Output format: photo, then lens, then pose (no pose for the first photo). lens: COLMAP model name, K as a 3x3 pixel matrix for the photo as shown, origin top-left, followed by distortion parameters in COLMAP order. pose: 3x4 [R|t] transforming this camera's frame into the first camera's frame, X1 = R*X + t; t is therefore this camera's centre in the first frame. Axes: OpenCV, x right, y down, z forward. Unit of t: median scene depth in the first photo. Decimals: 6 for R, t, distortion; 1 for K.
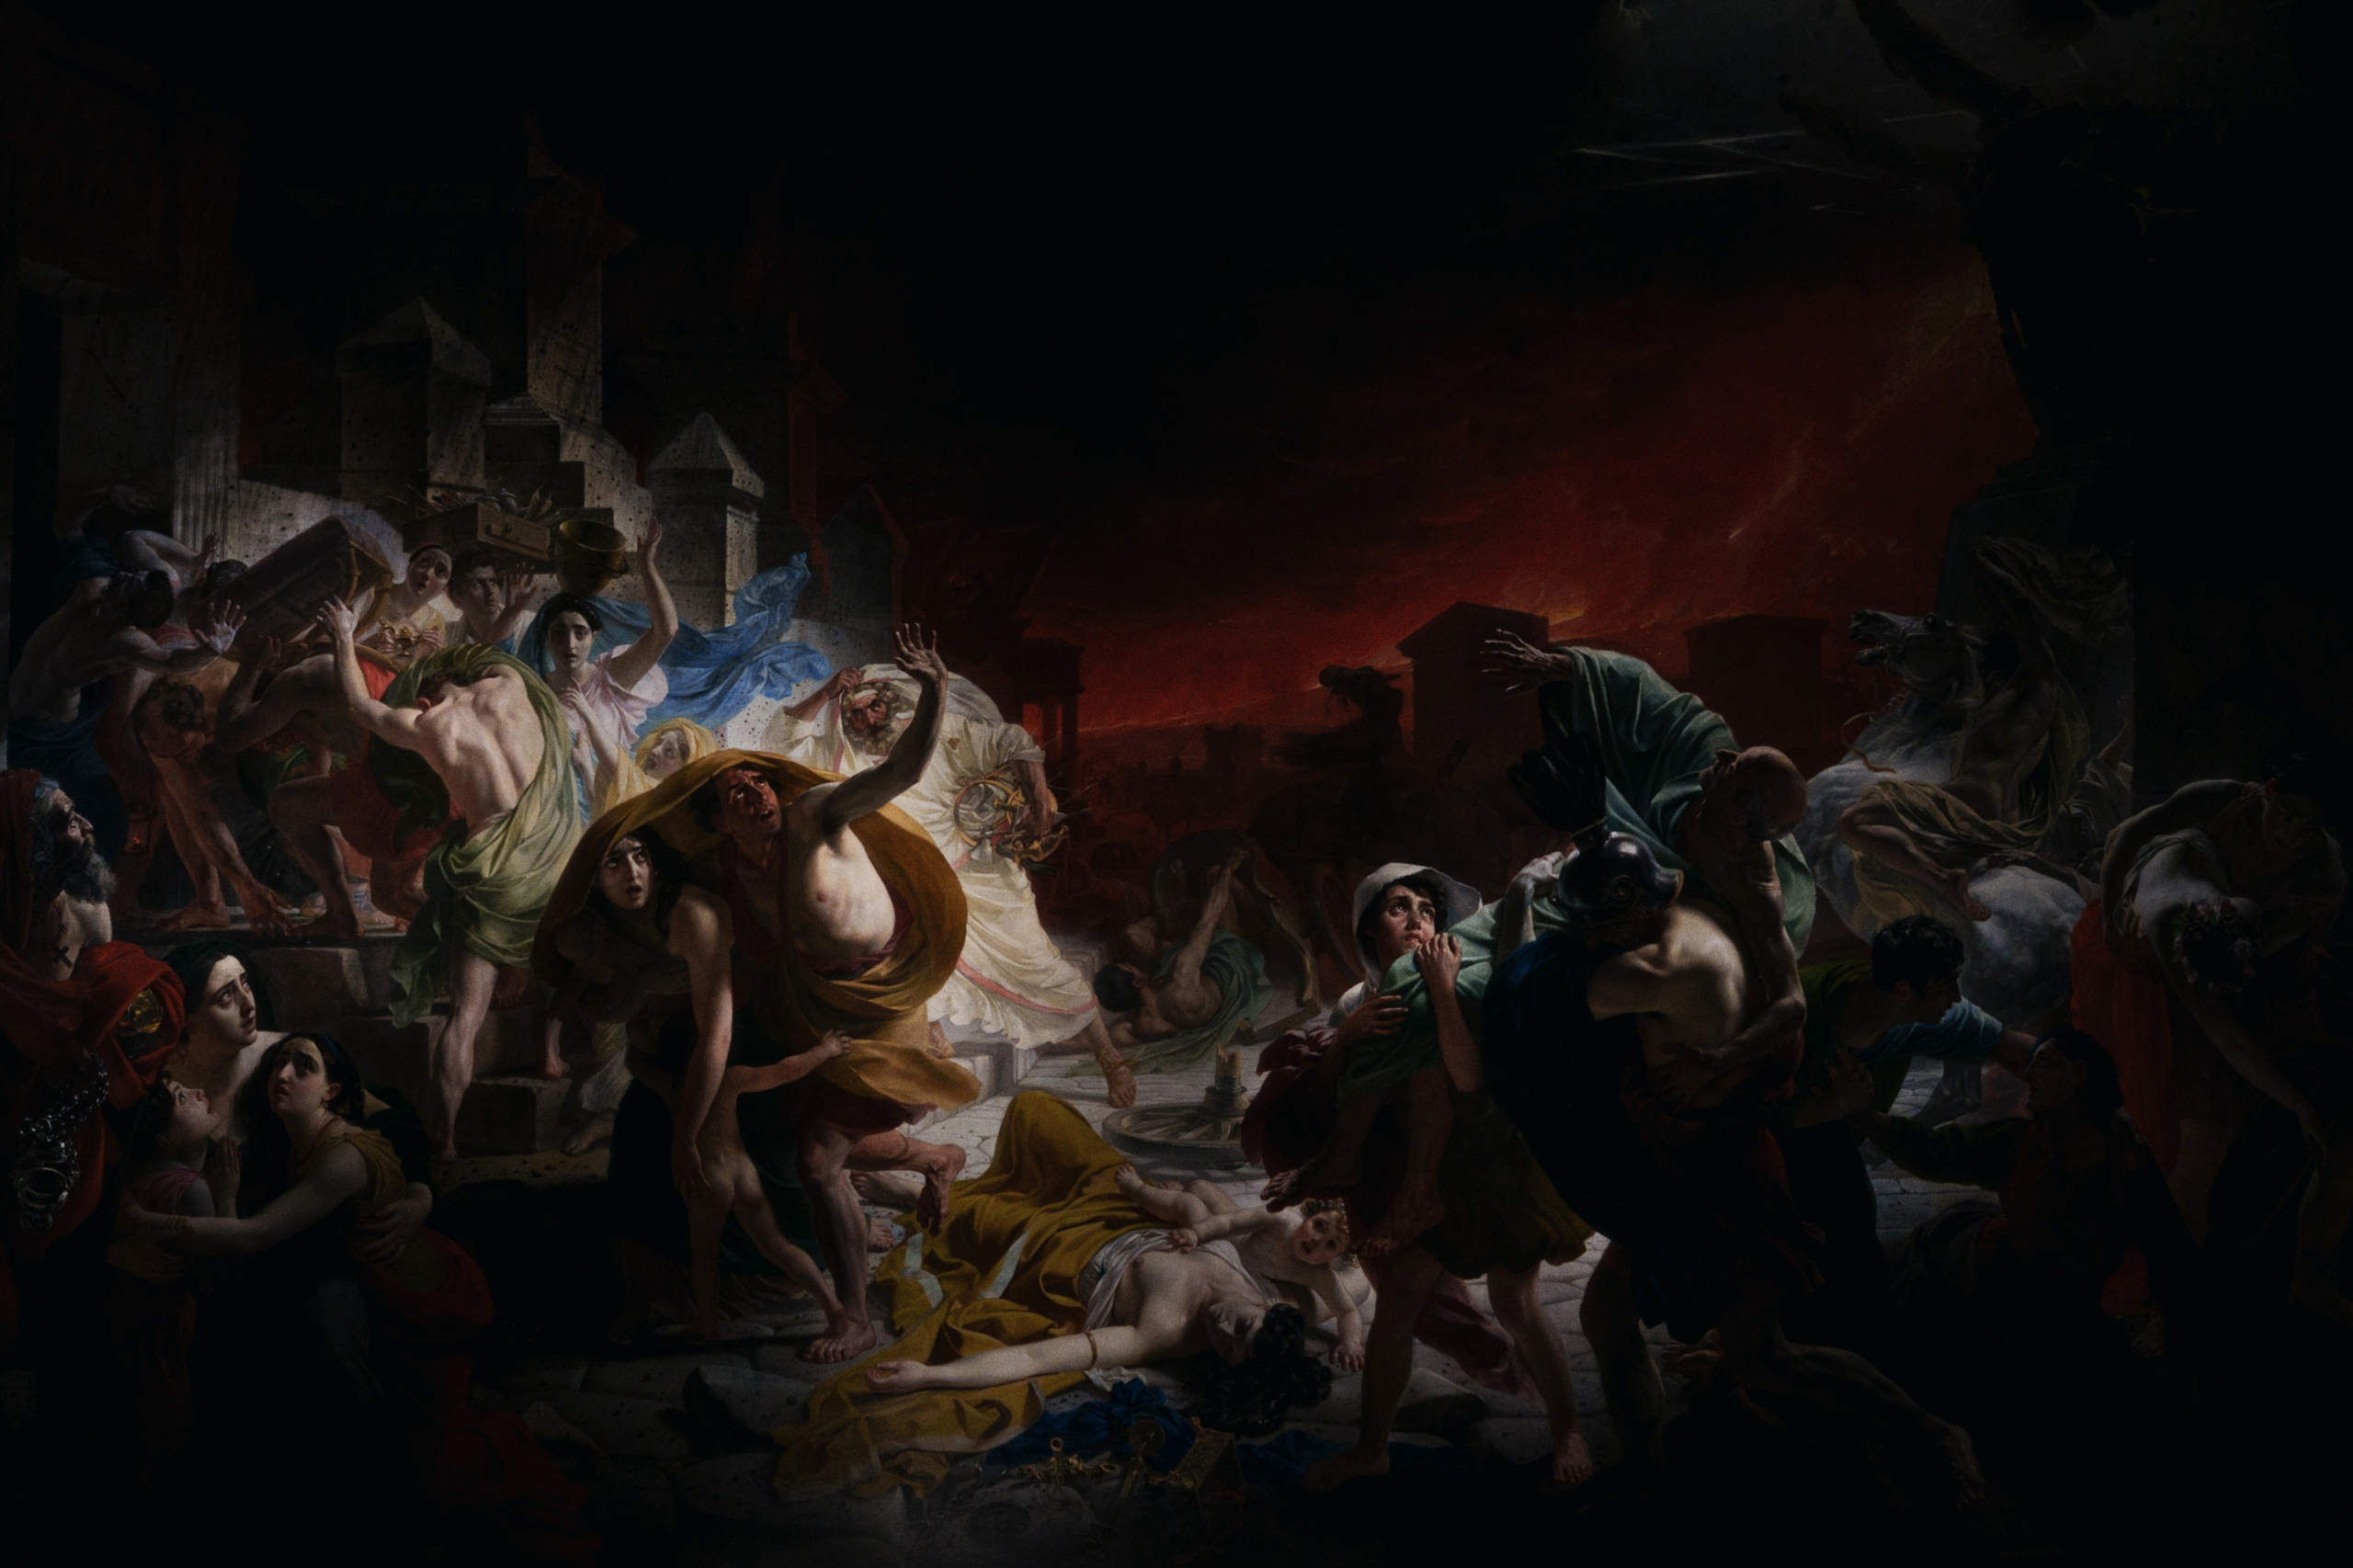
lens RADIAL K [[3485.1, 0, 1173.7], [0, 3485.1, 789.7], [0, 0, 1]] dist [-0.034816, 0.000000]
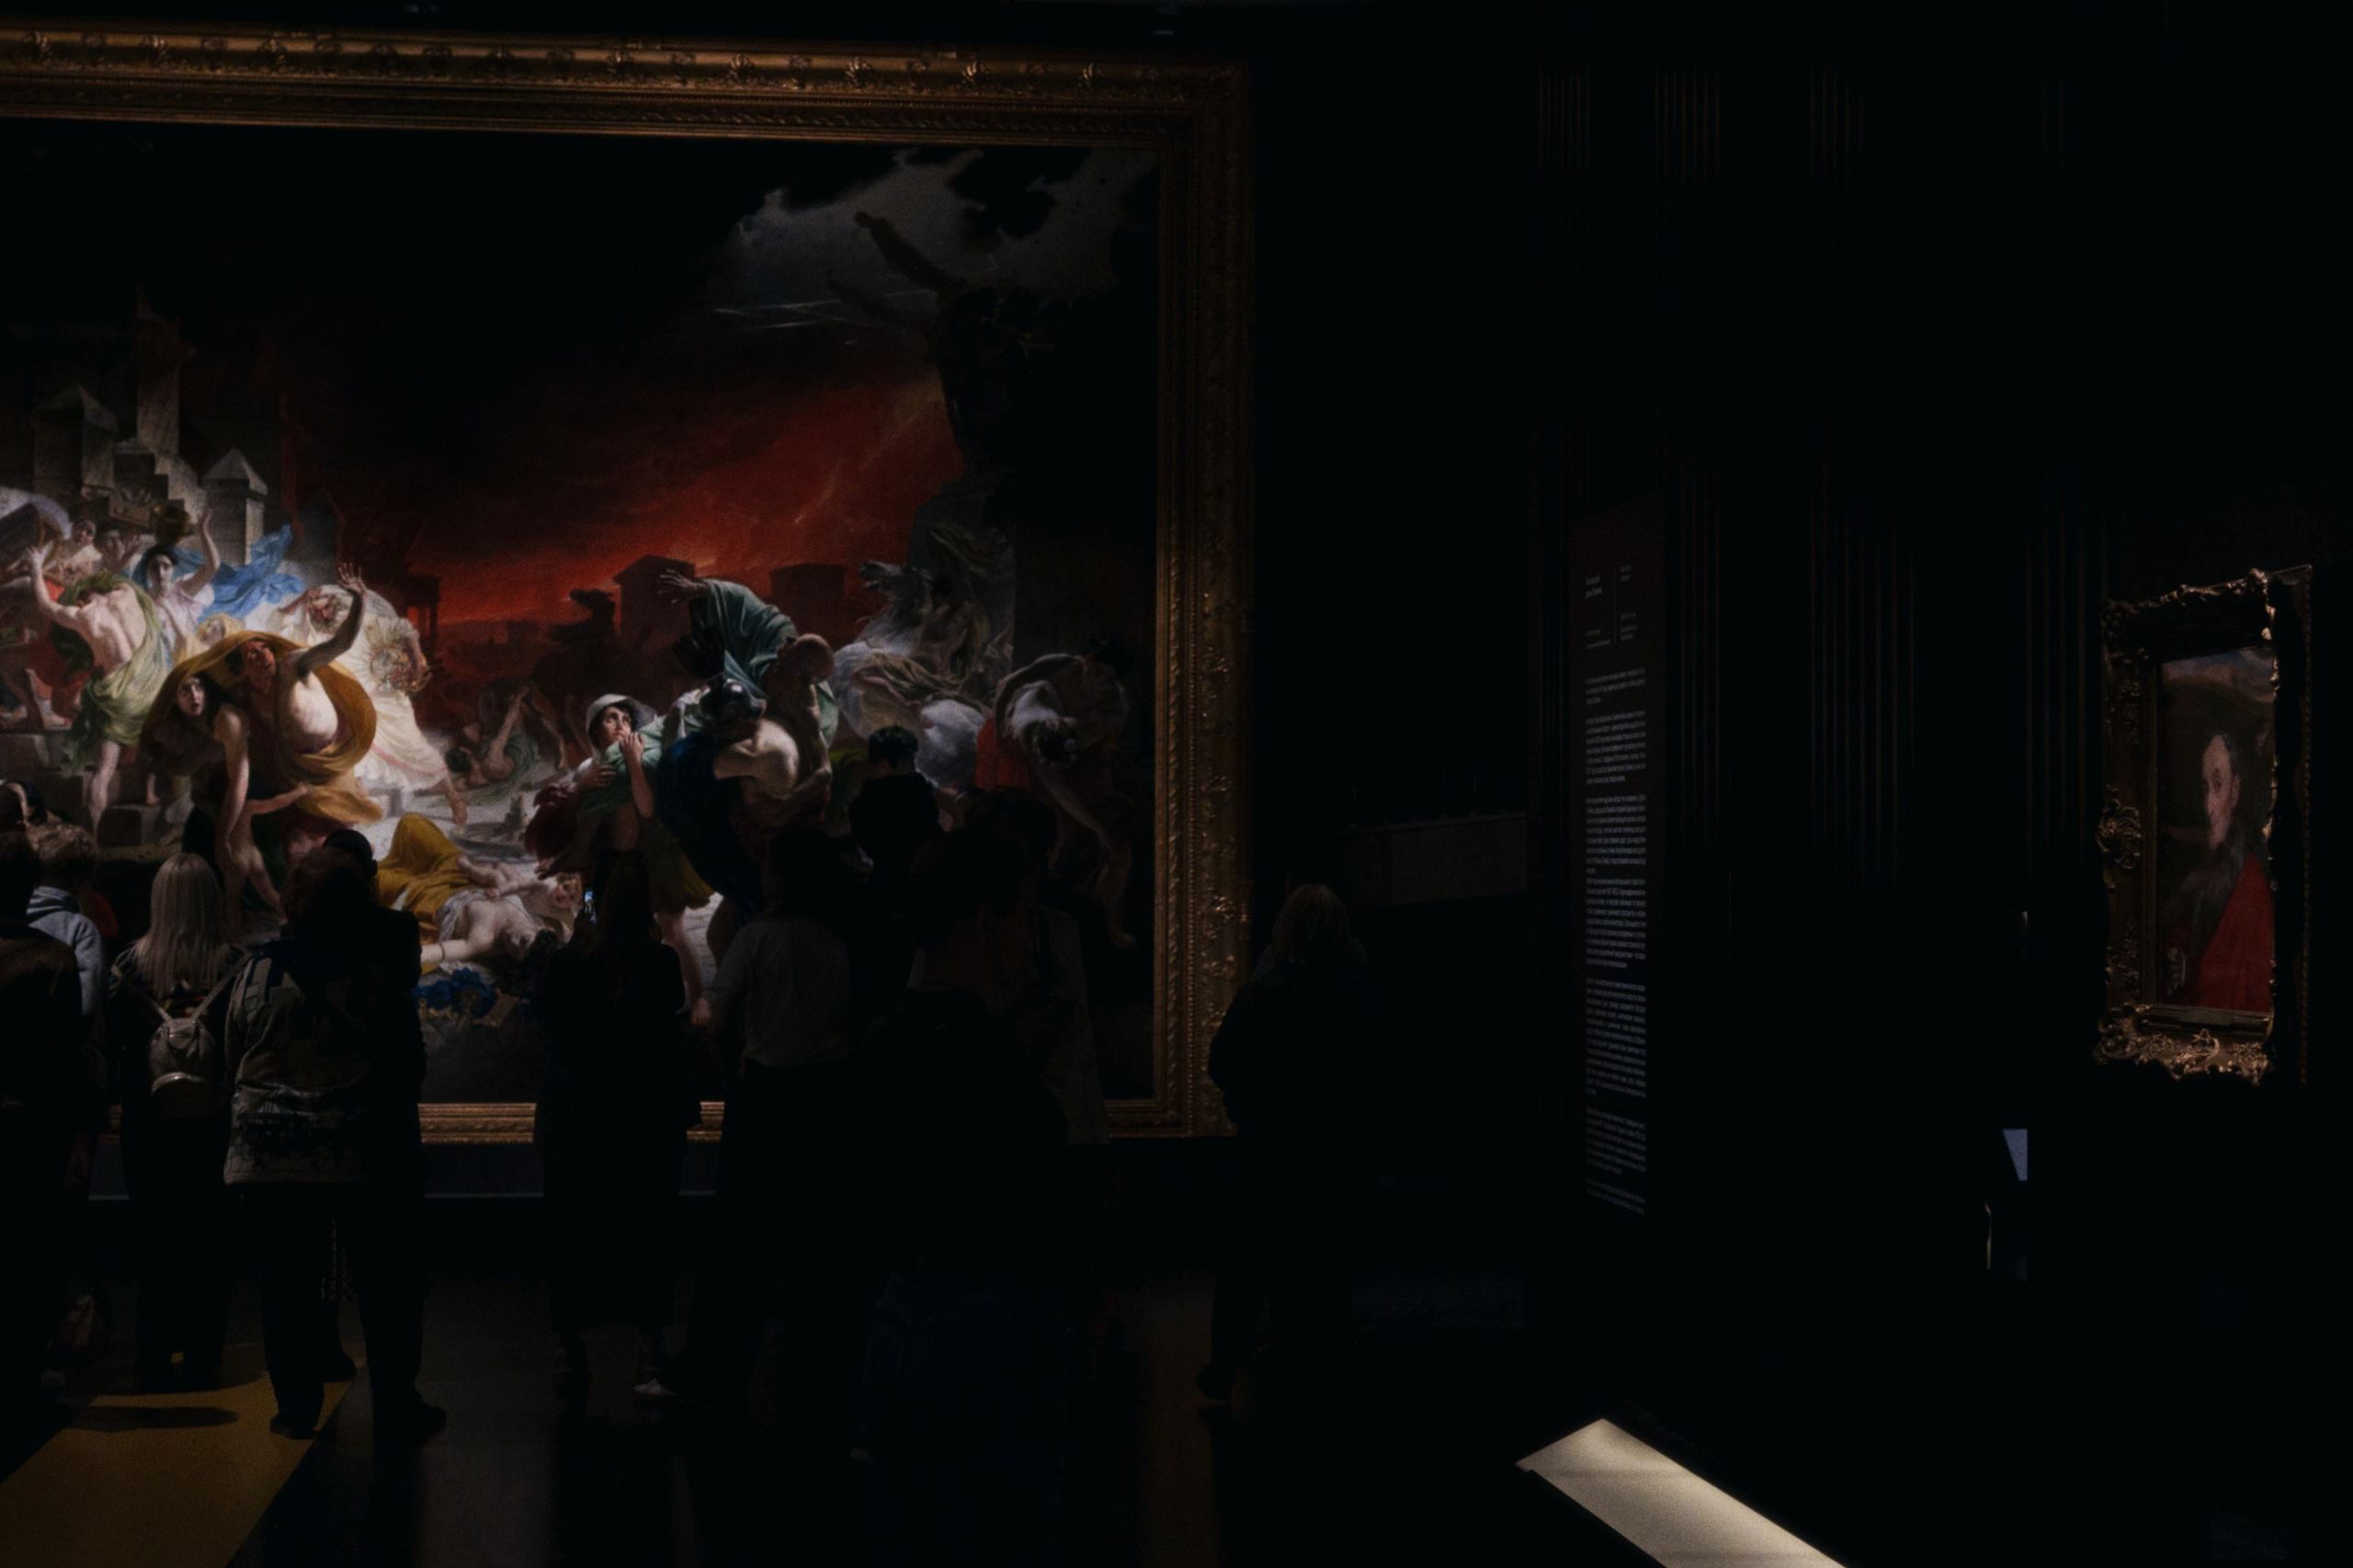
lens RADIAL K [[3485.1, 0, 1183.3], [0, 3485.1, 786.0], [0, 0, 1]] dist [-0.034816, 0.000000]
pose [[0.997272, 0.007662, 0.073413, 0.234838], [-0.010744, 0.999074, 0.041670, -0.011230], [-0.073026, -0.042345, 0.996431, -0.888798]]
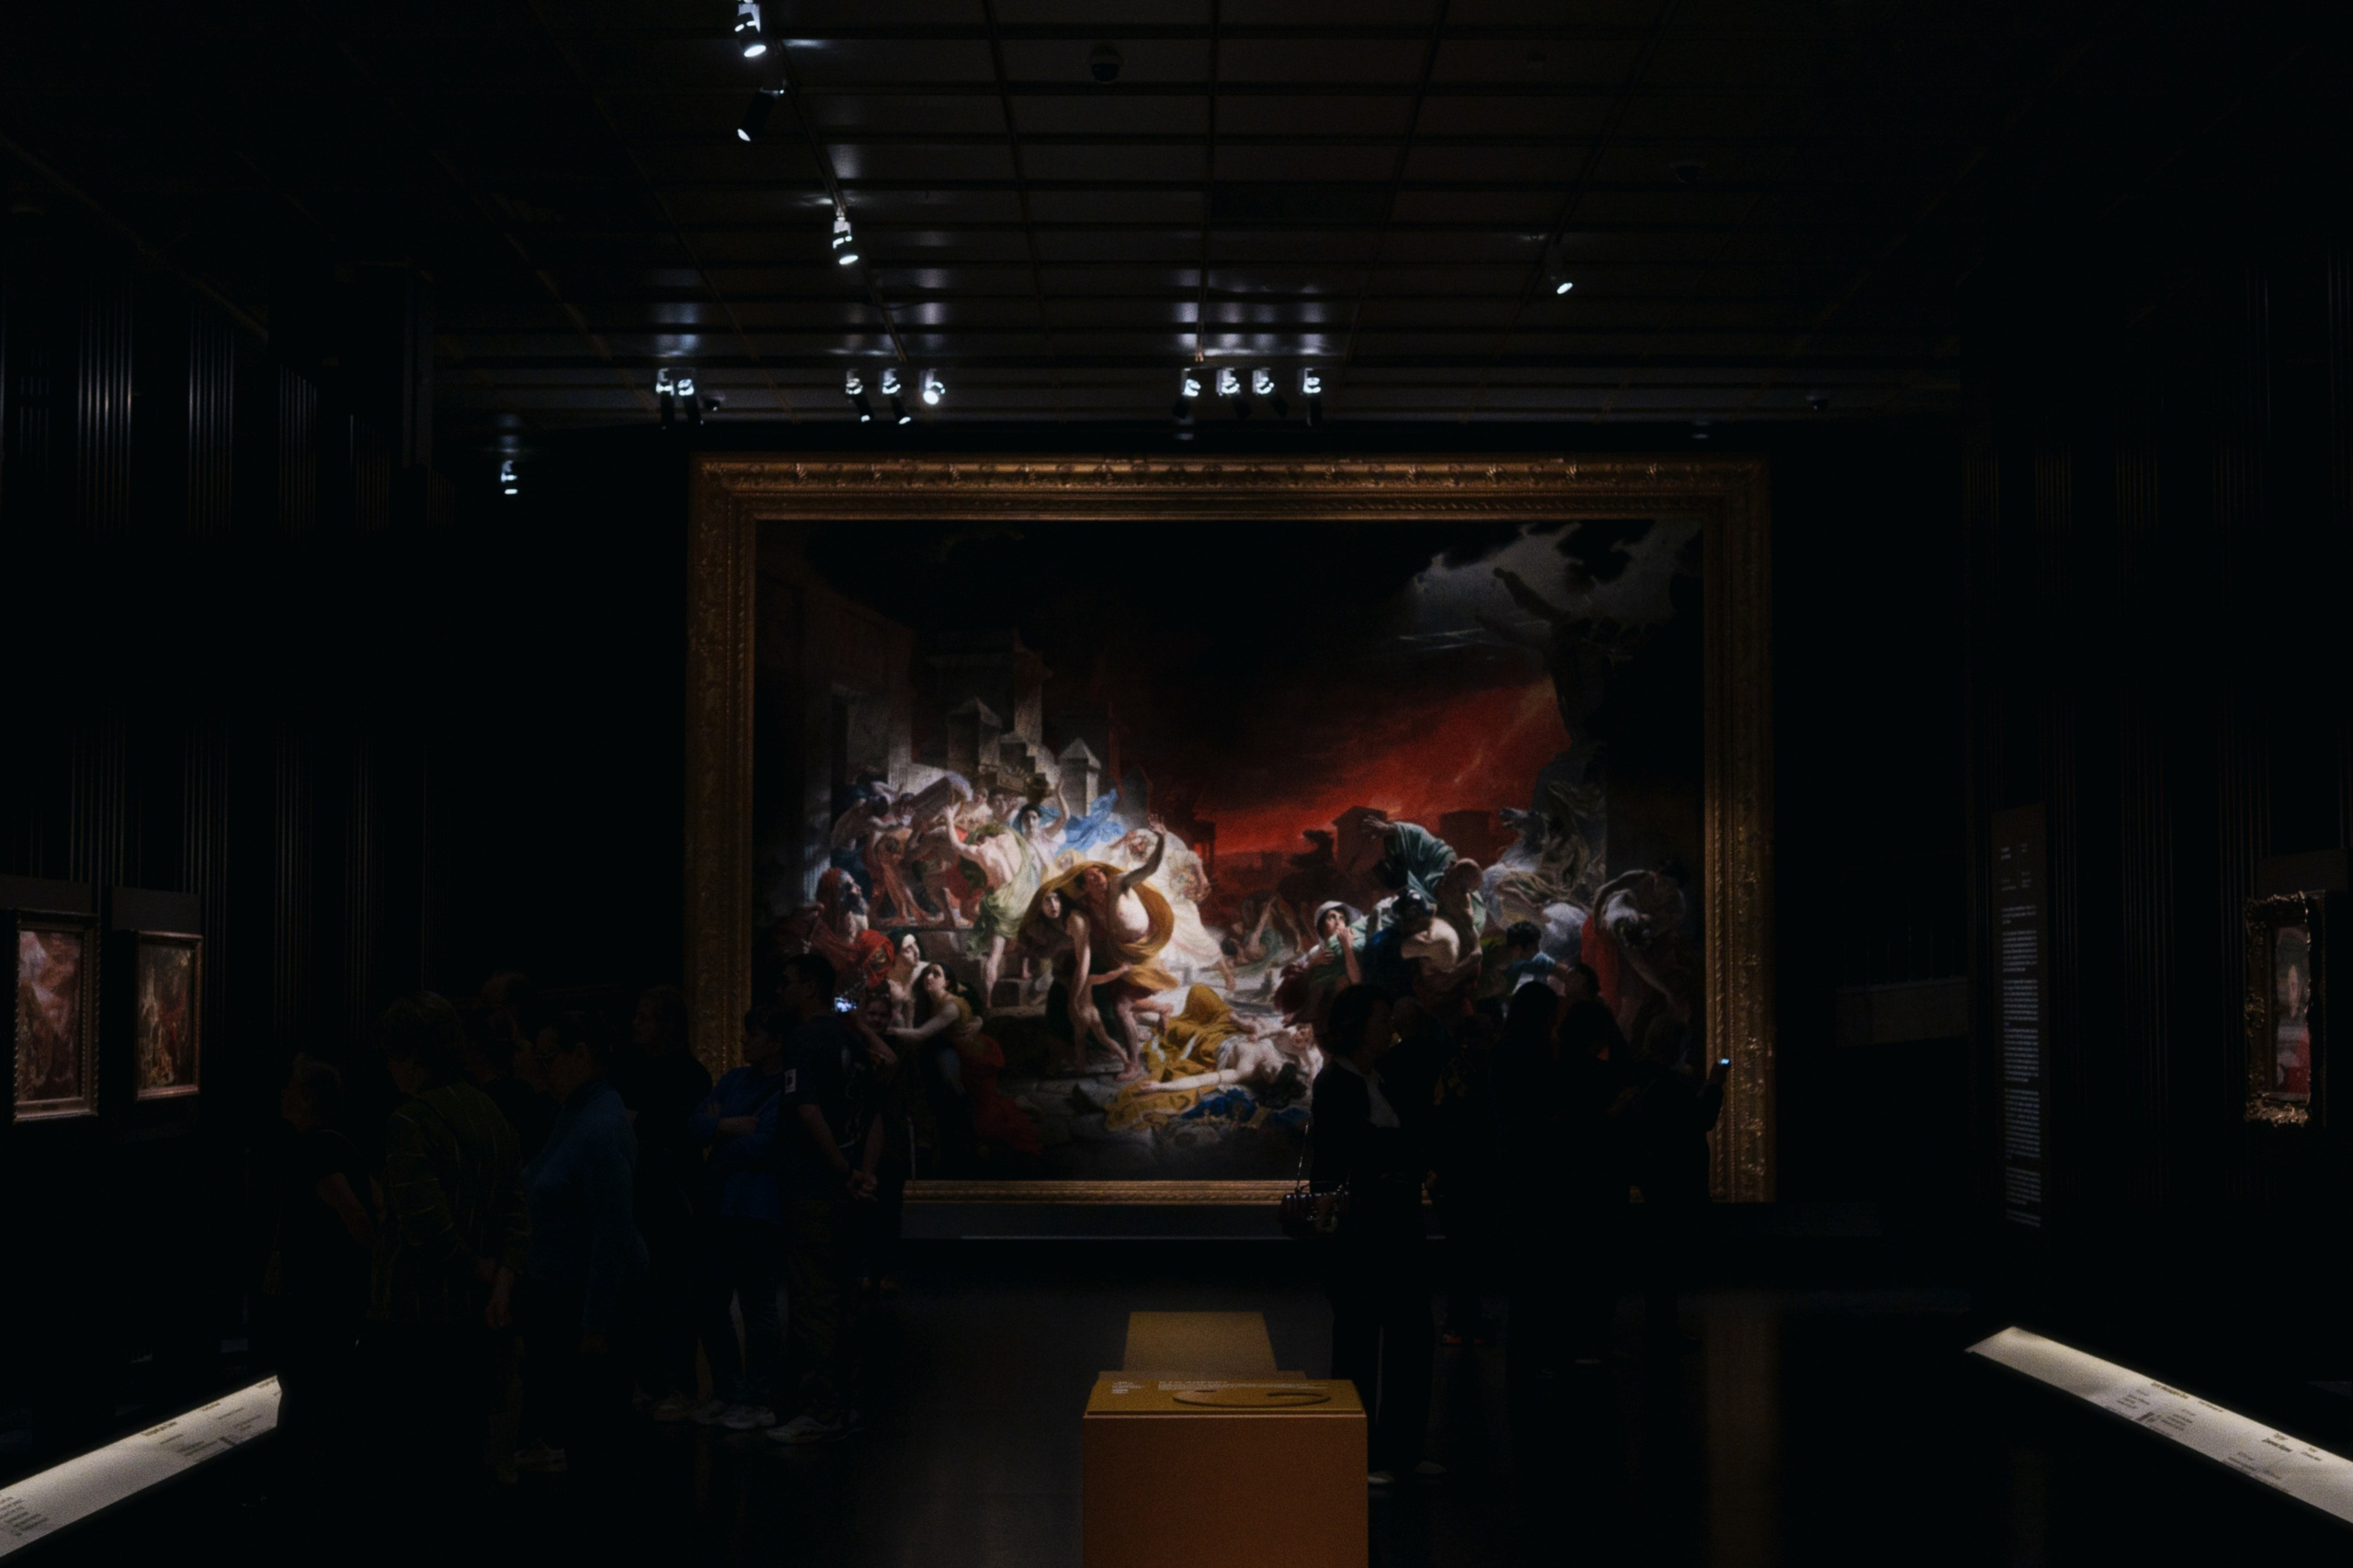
lens RADIAL K [[3485.1, 0, 1167.9], [0, 3485.1, 783.8], [0, 0, 1]] dist [-0.034816, 0.000000]
pose [[0.998396, -0.000777, -0.056608, 0.091576], [0.000908, 0.999997, 0.002290, -0.078323], [0.056606, -0.002338, 0.998394, -1.749177]]
